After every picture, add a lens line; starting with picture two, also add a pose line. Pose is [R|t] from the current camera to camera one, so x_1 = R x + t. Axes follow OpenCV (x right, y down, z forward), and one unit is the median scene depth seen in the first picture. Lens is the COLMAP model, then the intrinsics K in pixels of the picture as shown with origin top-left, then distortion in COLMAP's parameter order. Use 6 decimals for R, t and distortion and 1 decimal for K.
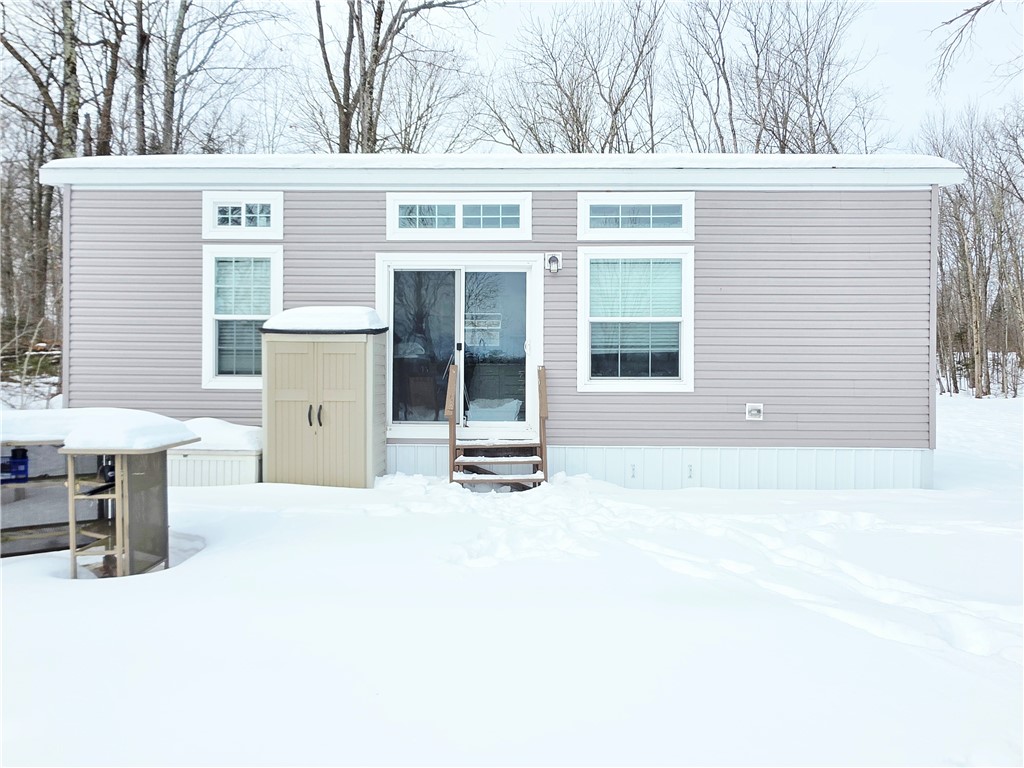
lens RADIAL K [[595.8, 0, 510.3], [0, 595.8, 390.0], [0, 0, 1]] dist [0.001804, -0.001040]
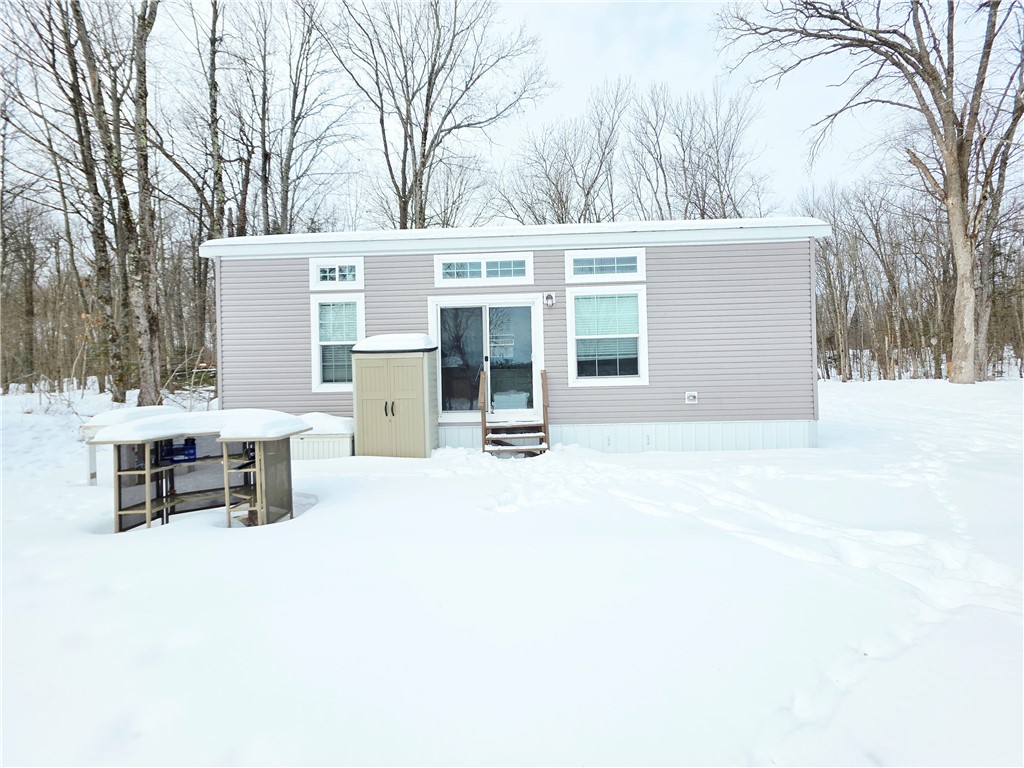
lens RADIAL K [[406.7, 0, 514.8], [0, 406.7, 382.7], [0, 0, 1]] dist [0.001160, 0.000031]
pose [[0.999491, -0.028931, -0.013425, -0.004450], [0.028834, 0.999557, -0.007323, -0.004677], [0.013631, 0.006932, 0.999883, 0.005639]]
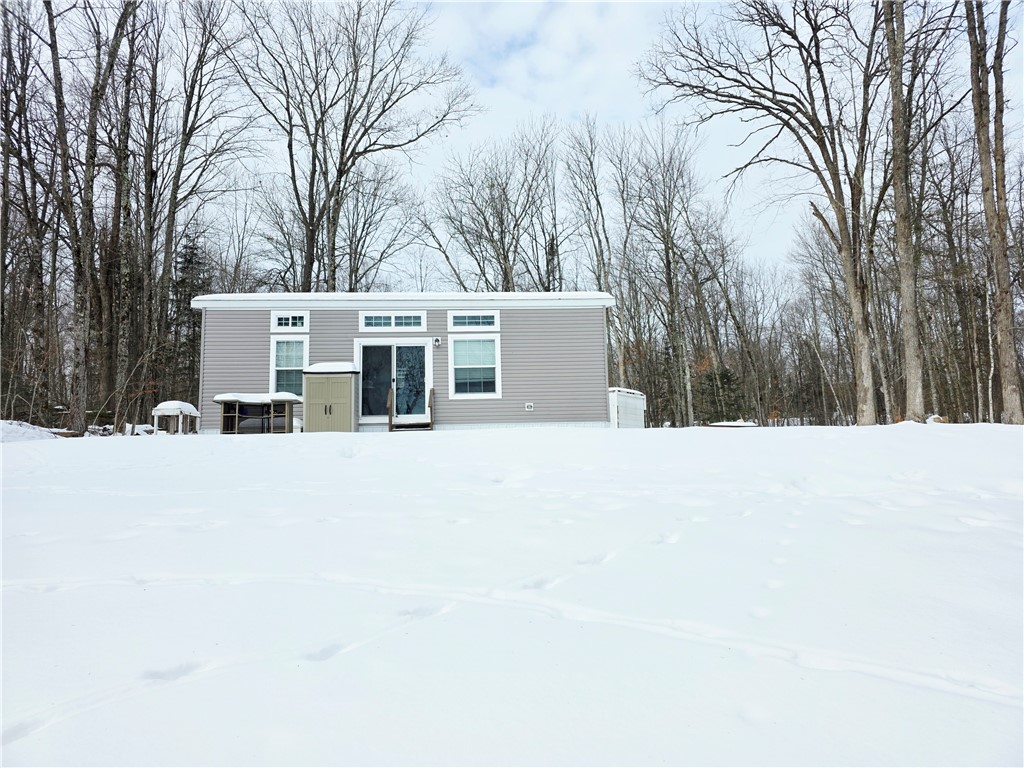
lens RADIAL K [[601.9, 0, 512.0], [0, 601.9, 384.0], [0, 0, 1]] dist [0.055623, -0.000279]
pose [[0.995511, -0.019211, 0.092673, 0.138018], [0.030634, 0.991876, -0.123466, 0.222130], [-0.089548, 0.125751, 0.988012, -1.190164]]
